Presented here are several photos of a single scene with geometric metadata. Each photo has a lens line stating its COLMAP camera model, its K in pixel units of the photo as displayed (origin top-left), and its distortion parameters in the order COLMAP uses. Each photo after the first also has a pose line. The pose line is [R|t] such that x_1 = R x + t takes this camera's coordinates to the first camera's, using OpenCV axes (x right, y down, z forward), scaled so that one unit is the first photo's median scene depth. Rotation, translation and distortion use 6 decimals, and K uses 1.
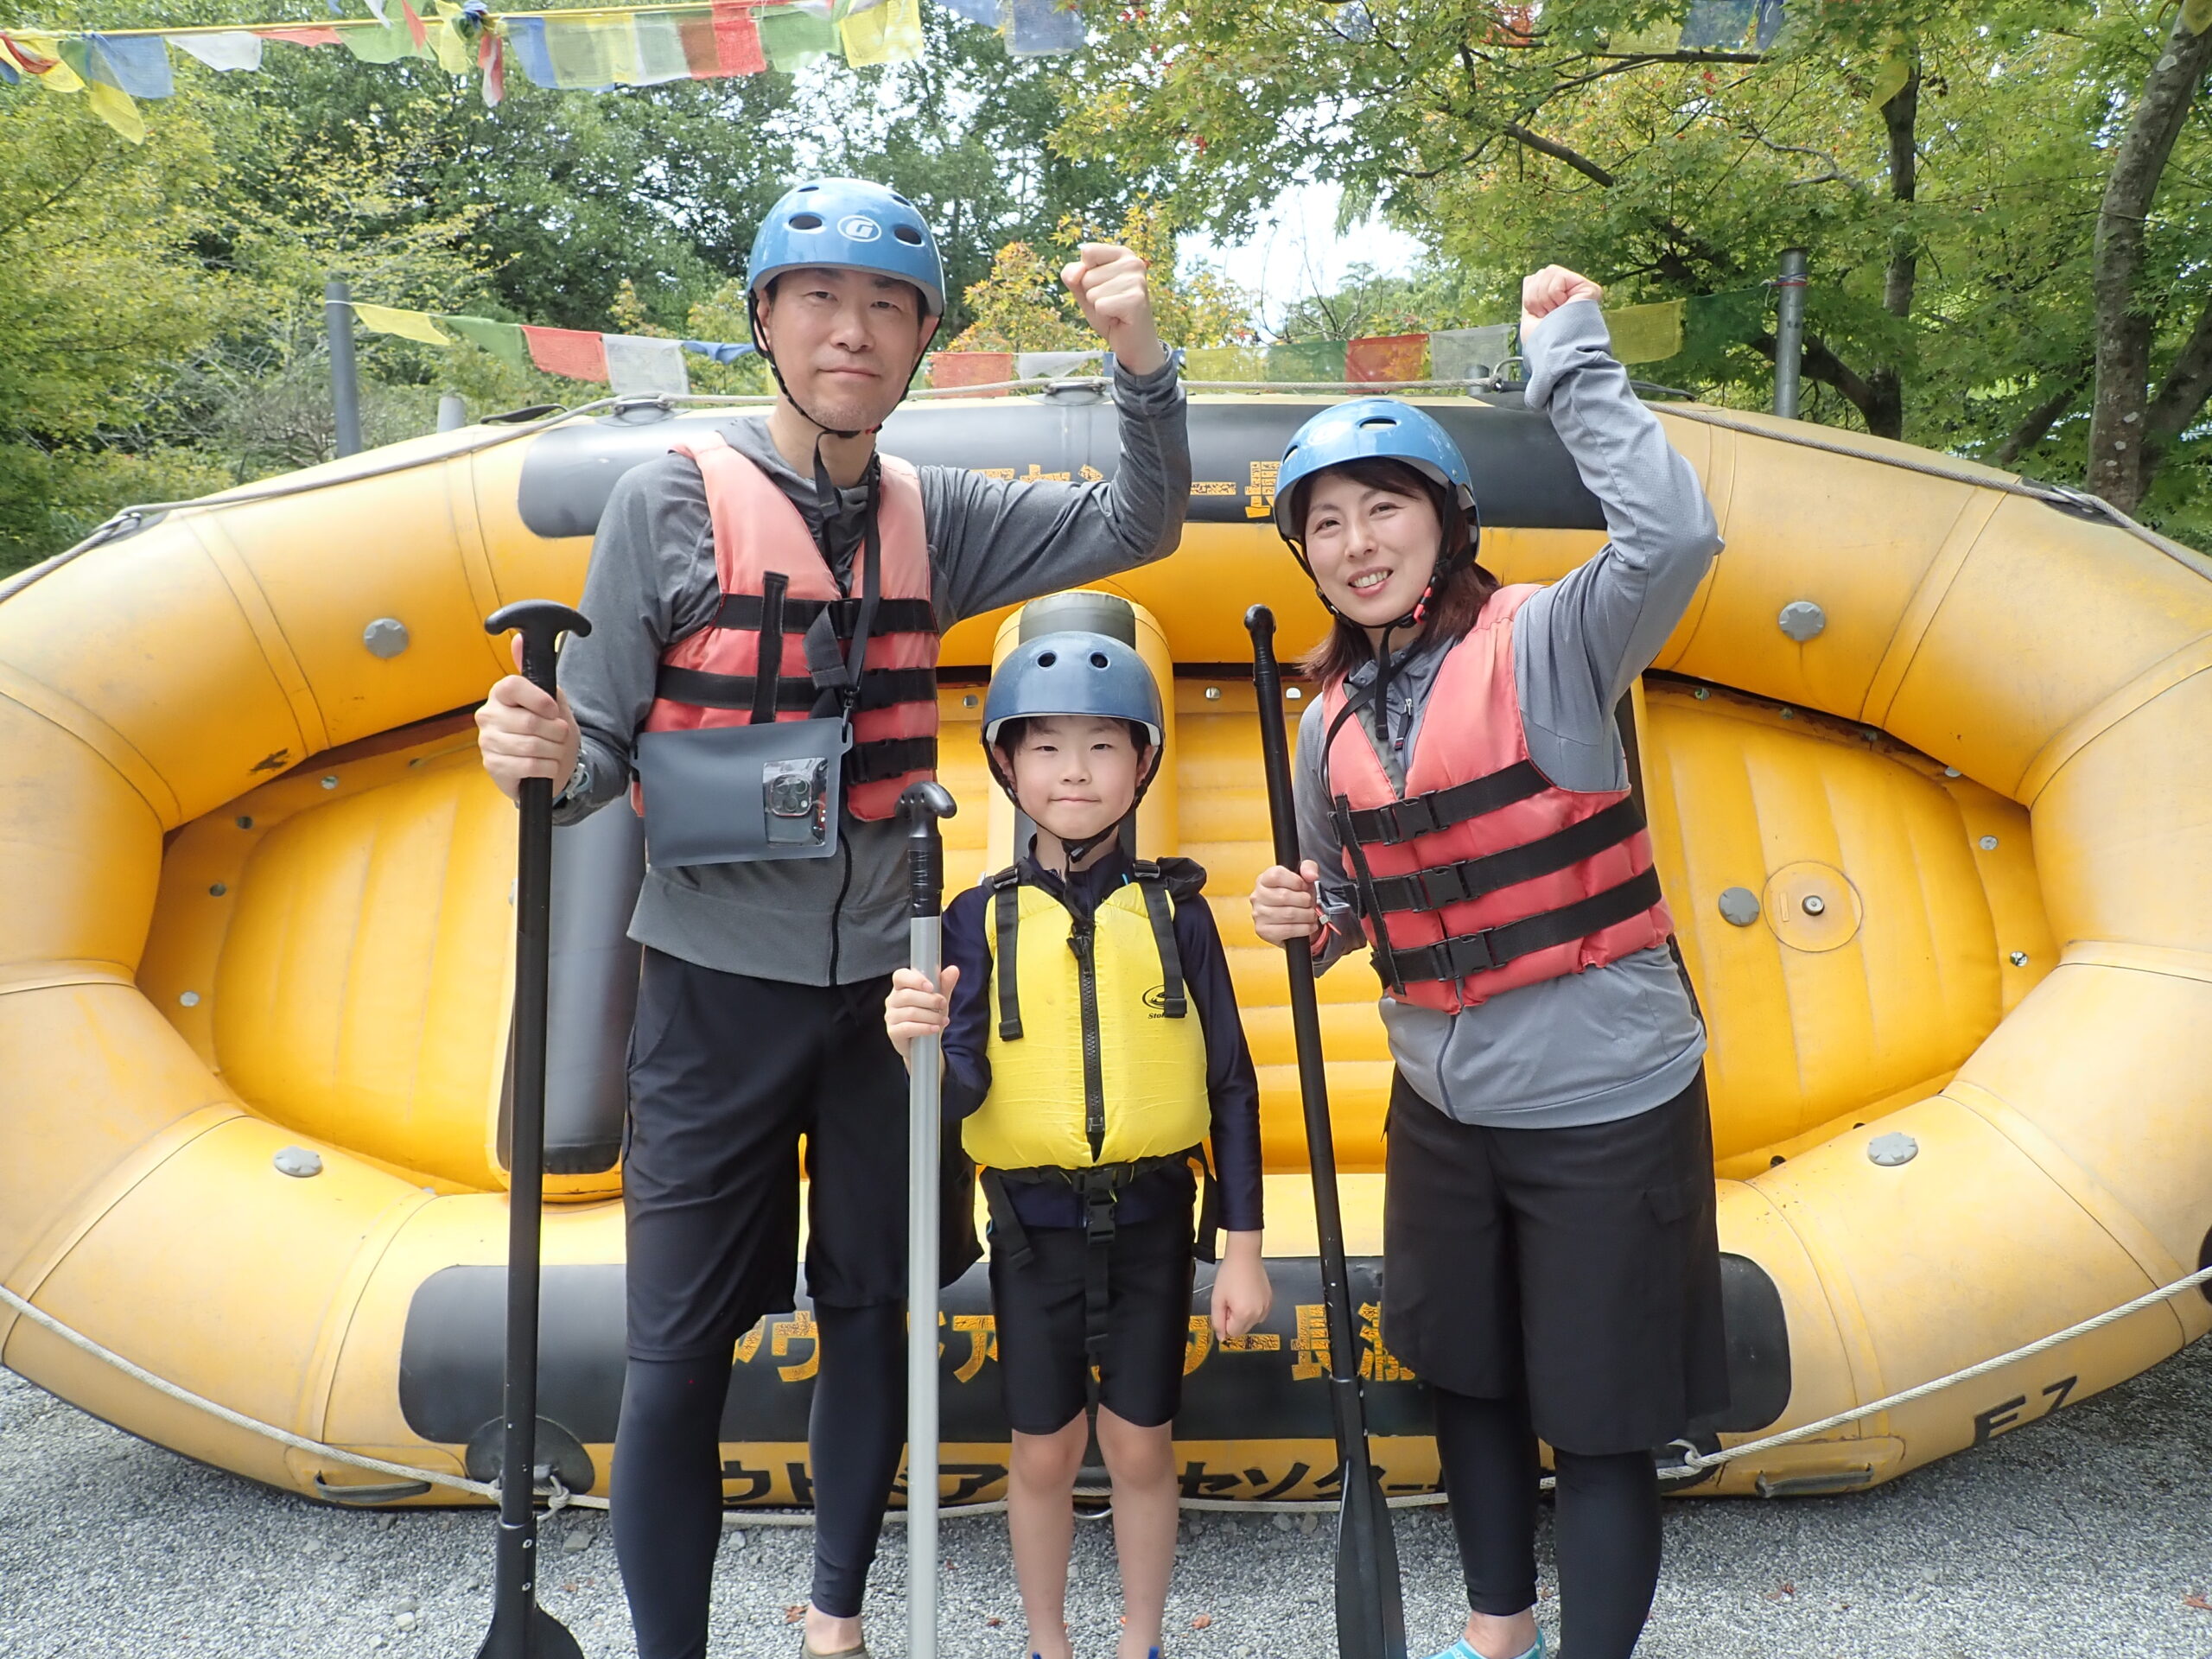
lens RADIAL K [[1759.4, 0, 1089.0], [0, 1759.4, 838.2], [0, 0, 1]] dist [0.010121, -0.013477]
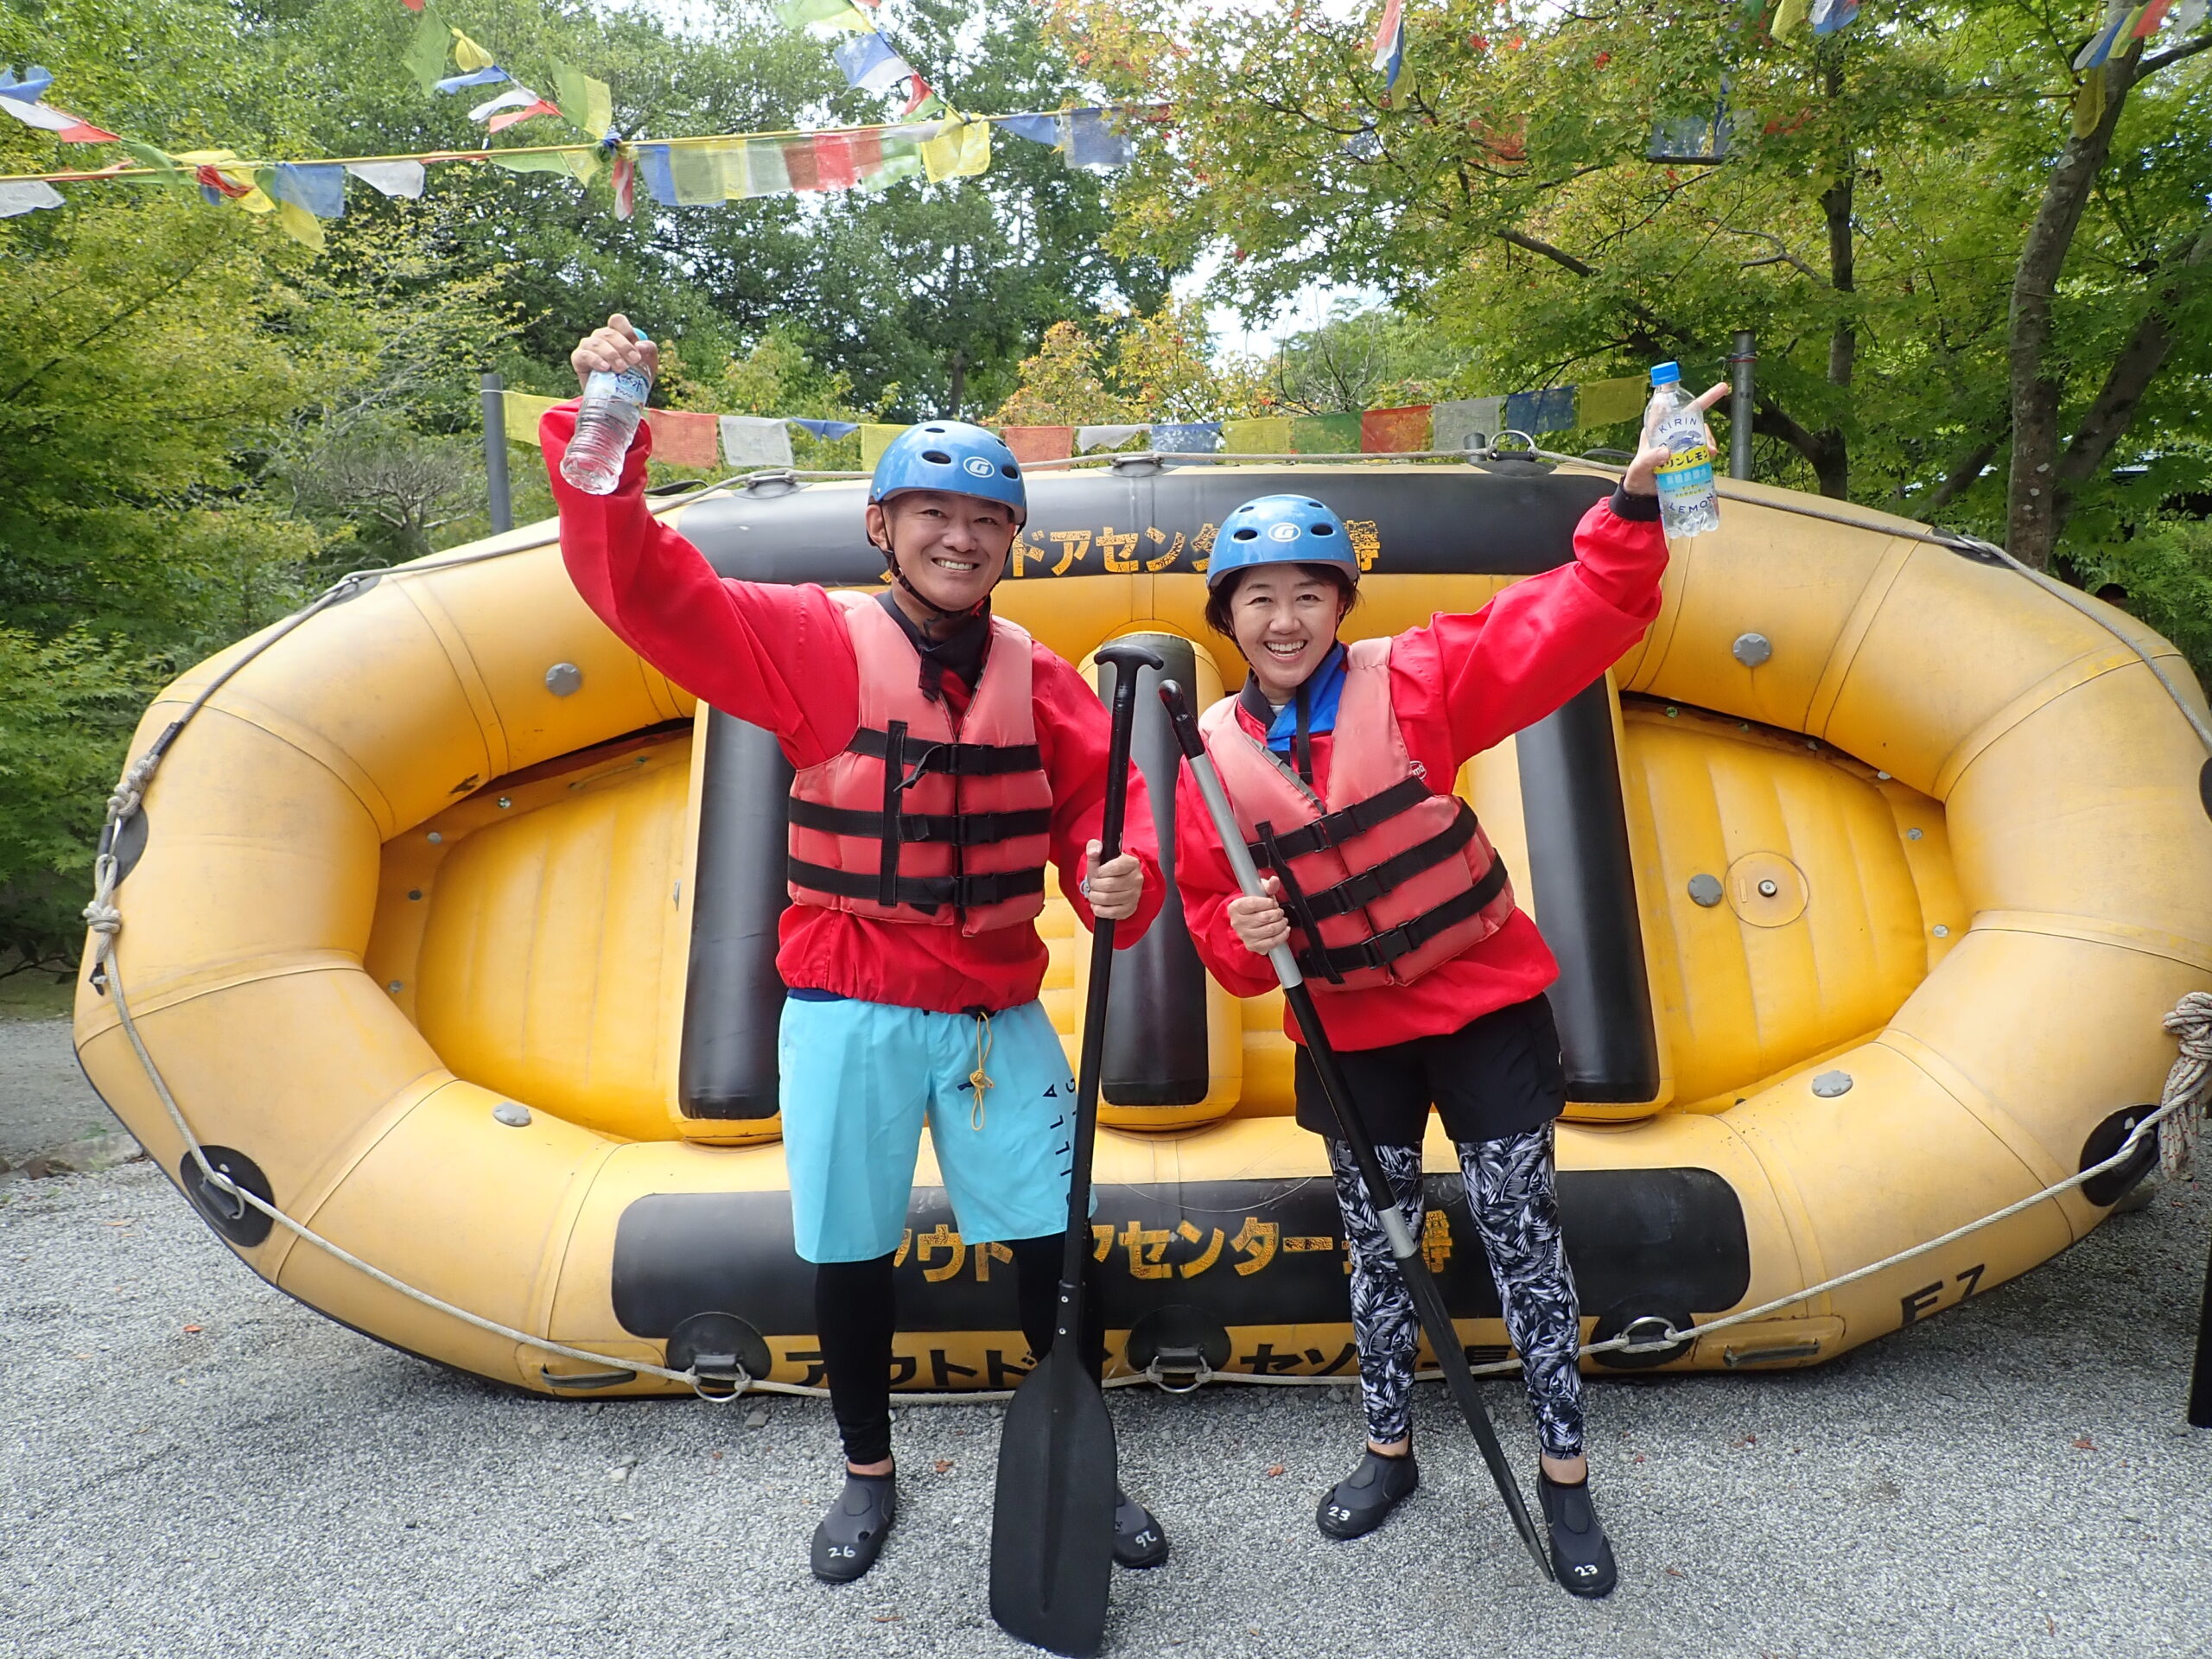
lens RADIAL K [[1759.4, 0, 1089.9], [0, 1759.4, 834.3], [0, 0, 1]] dist [0.010121, -0.013477]
pose [[0.999899, -0.013467, 0.004568, -0.050248], [0.013553, 0.999721, -0.019333, 0.018321], [-0.004306, 0.019393, 0.999803, -0.185270]]
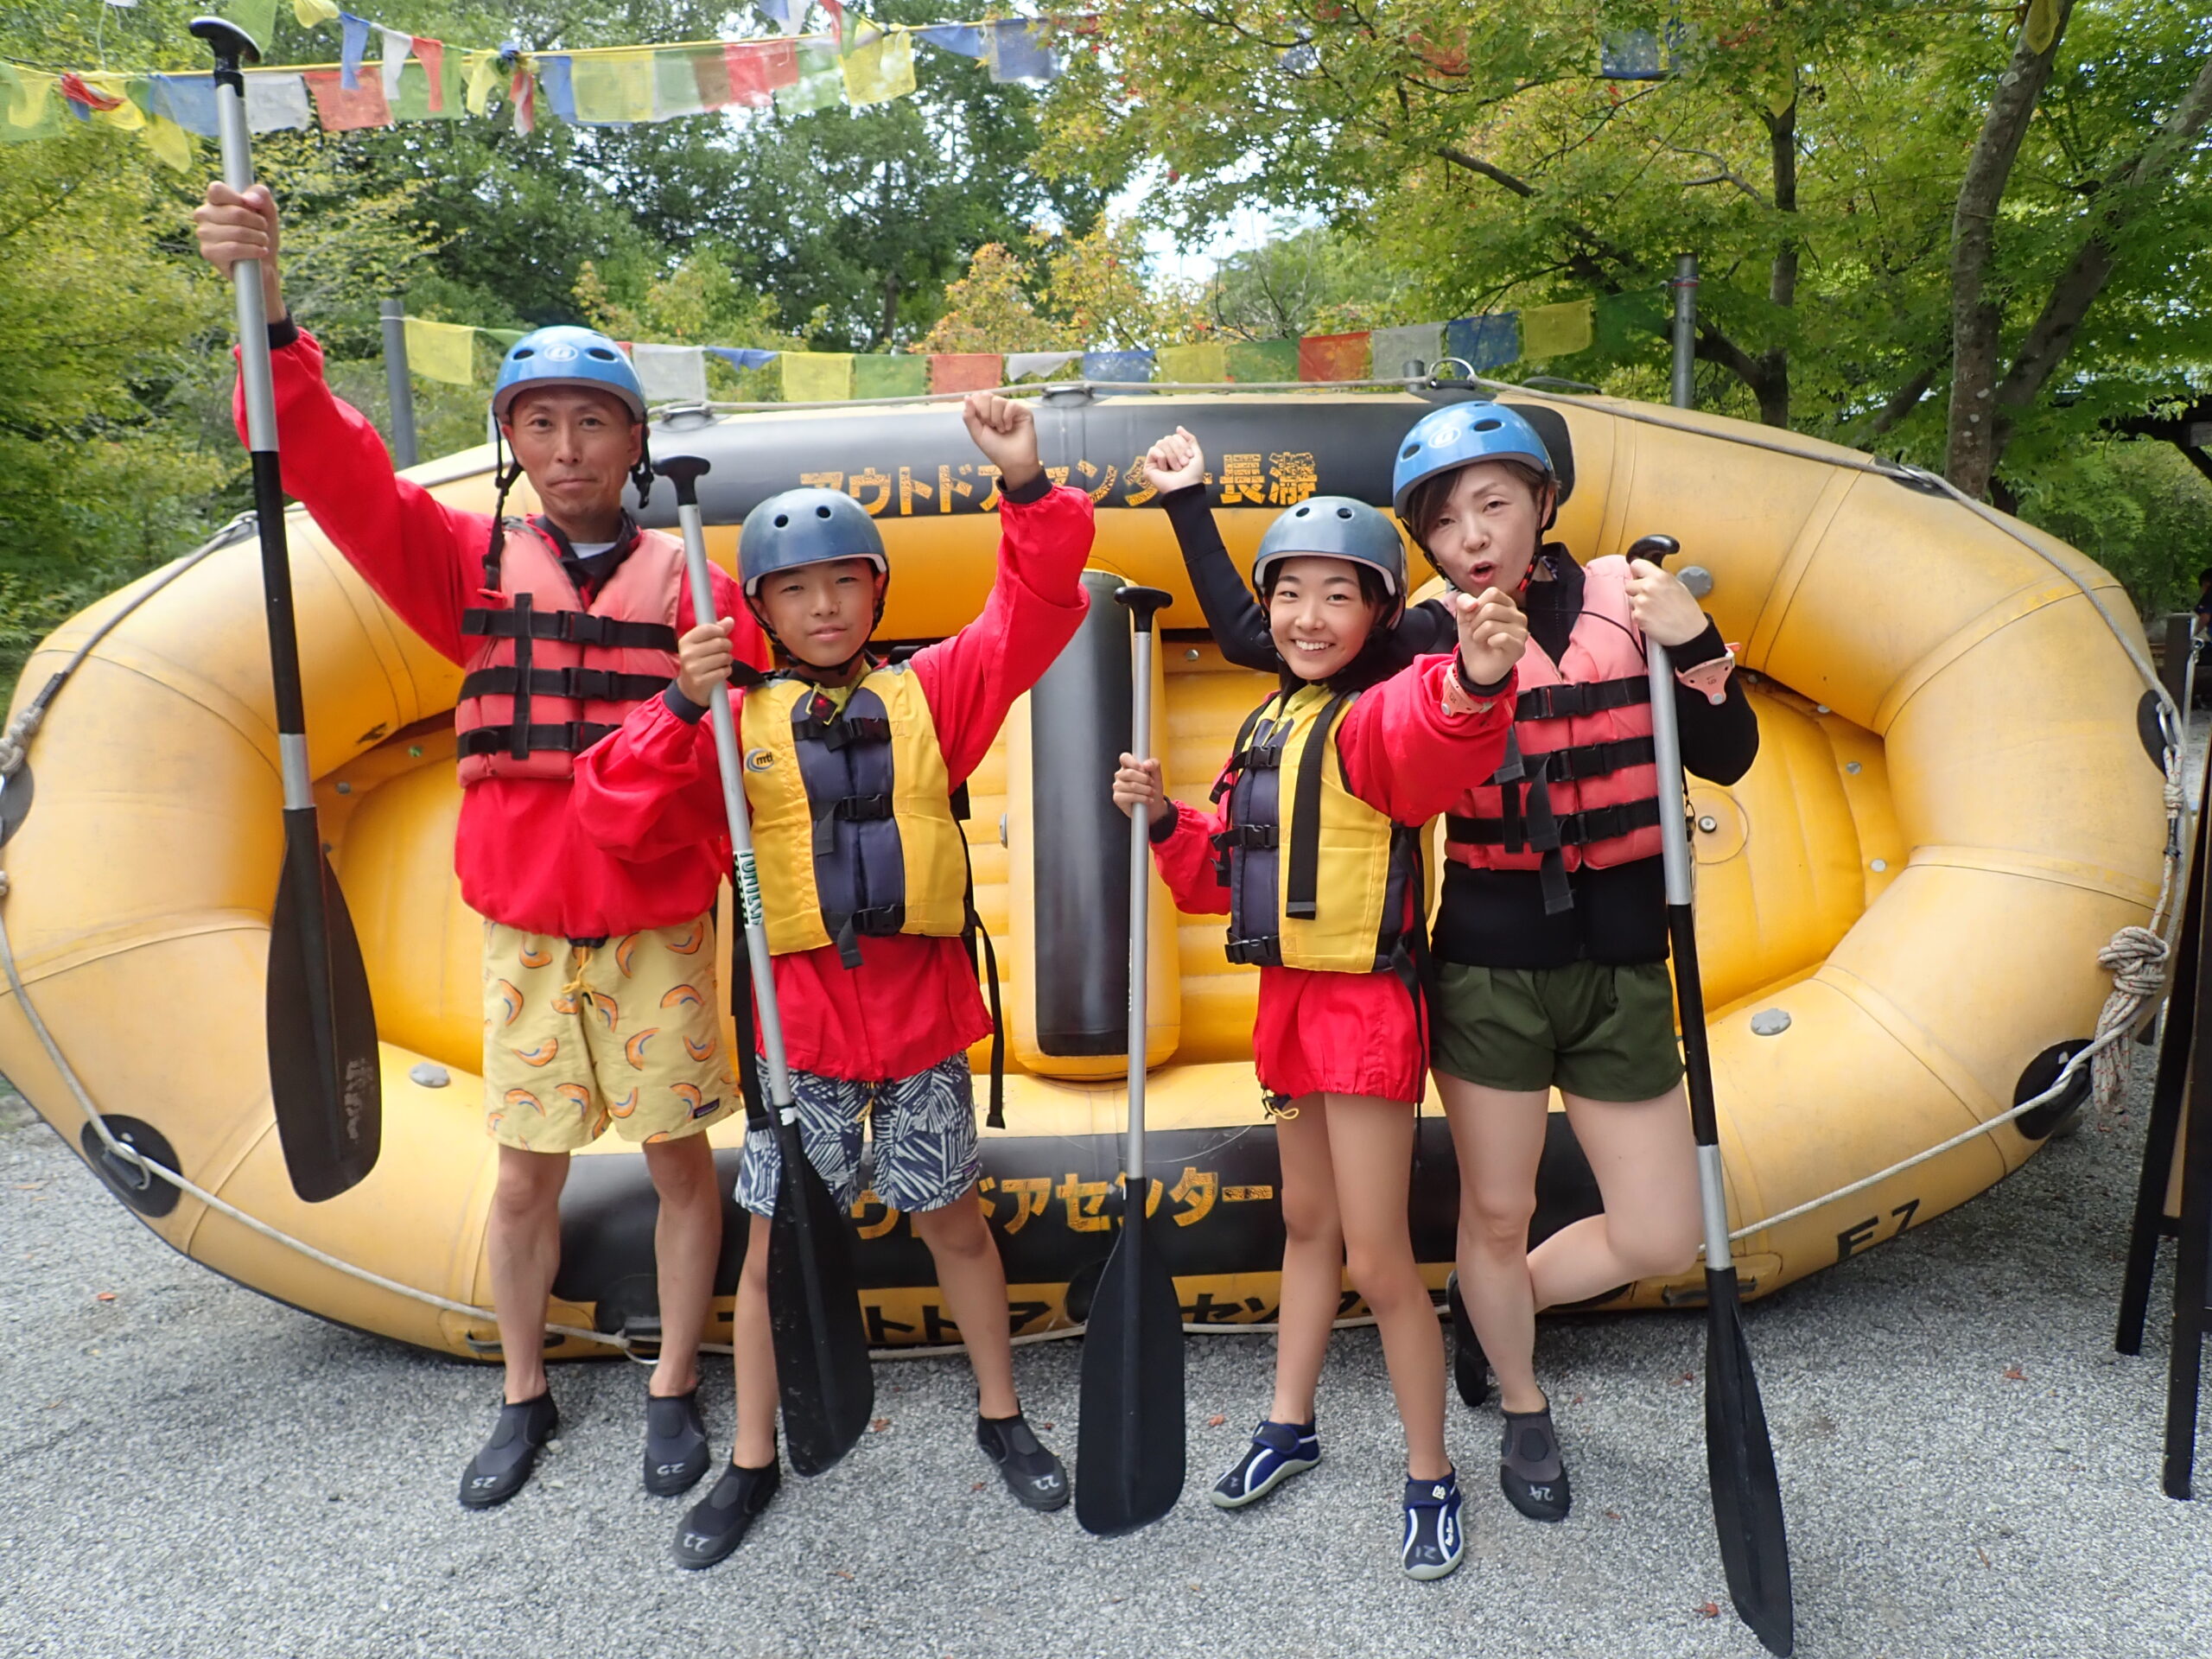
lens RADIAL K [[1759.4, 0, 1099.2], [0, 1759.4, 847.2], [0, 0, 1]] dist [0.010121, -0.013477]
pose [[0.998825, -0.026394, 0.040639, -0.043354], [0.025187, 0.999235, 0.029926, 0.007667], [-0.041398, -0.028868, 0.998726, -0.159894]]
